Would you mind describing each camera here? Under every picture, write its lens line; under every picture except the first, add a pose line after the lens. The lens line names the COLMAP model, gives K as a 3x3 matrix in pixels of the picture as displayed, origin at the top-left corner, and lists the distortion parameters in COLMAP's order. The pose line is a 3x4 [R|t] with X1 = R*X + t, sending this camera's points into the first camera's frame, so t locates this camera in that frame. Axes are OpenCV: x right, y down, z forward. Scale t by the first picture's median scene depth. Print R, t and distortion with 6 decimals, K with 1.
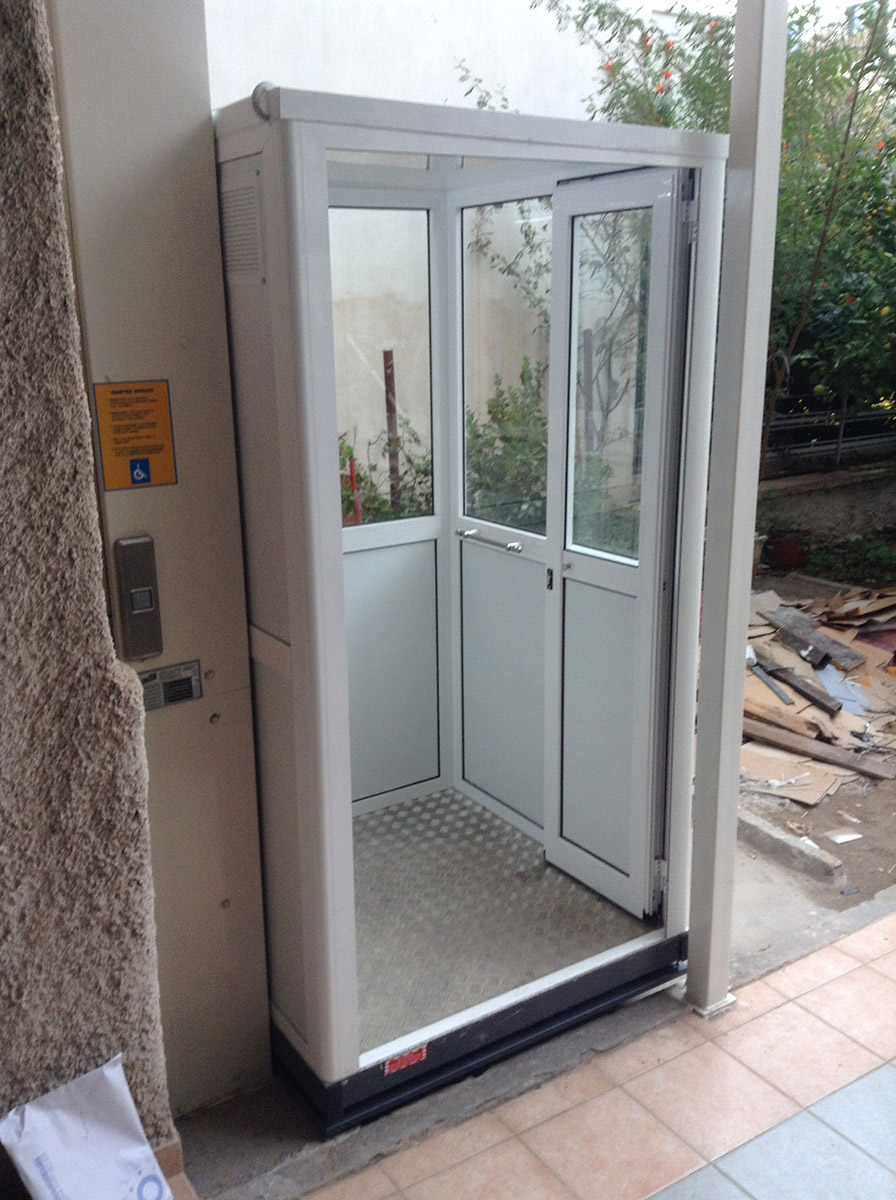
lens RADIAL K [[1101.8, 0, 448.0], [0, 1101.8, 600.0], [0, 0, 1]] dist [0.180776, -0.365842]
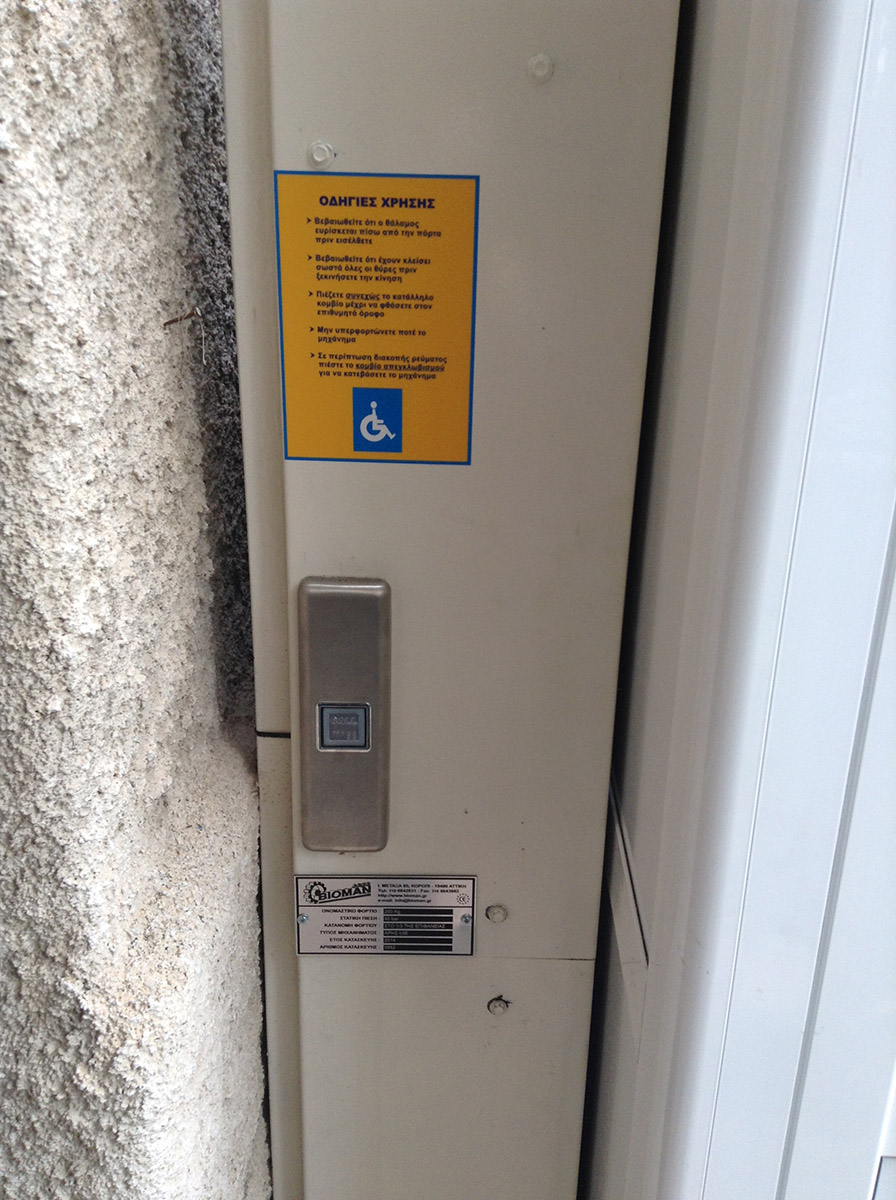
lens RADIAL K [[1101.8, 0, 448.0], [0, 1101.8, 600.0], [0, 0, 1]] dist [0.180776, -0.365842]
pose [[0.819151, 0.236838, -0.522398, -0.040244], [-0.187616, 0.971306, 0.146165, -0.117116], [0.542026, -0.021721, 0.840081, 0.697254]]
